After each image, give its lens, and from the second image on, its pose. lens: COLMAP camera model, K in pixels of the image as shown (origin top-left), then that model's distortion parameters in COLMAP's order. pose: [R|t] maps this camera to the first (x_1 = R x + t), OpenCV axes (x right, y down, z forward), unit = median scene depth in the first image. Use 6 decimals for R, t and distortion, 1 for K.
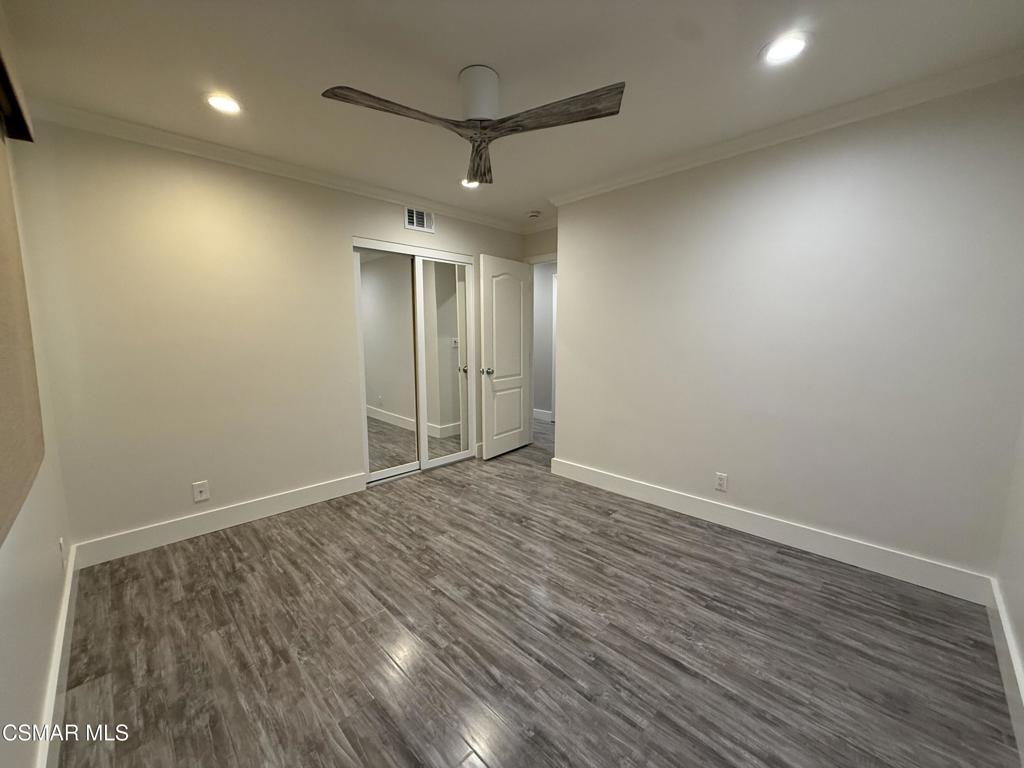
lens RADIAL K [[408.0, 0, 508.3], [0, 408.0, 384.4], [0, 0, 1]] dist [0.000262, -0.000240]
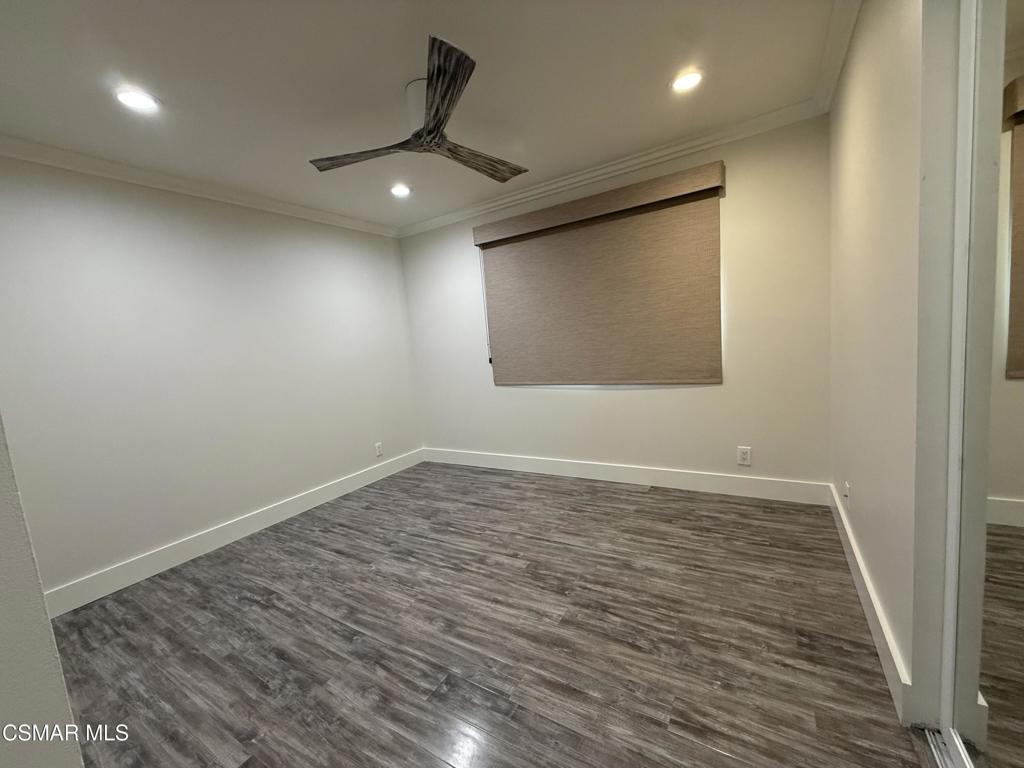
lens RADIAL K [[408.0, 0, 508.3], [0, 408.0, 384.4], [0, 0, 1]] dist [0.000262, -0.000240]
pose [[-0.967378, 0.117666, -0.224352, 0.038299], [0.065274, 0.971459, 0.228048, -0.204315], [0.244782, 0.205964, -0.947449, 1.865043]]
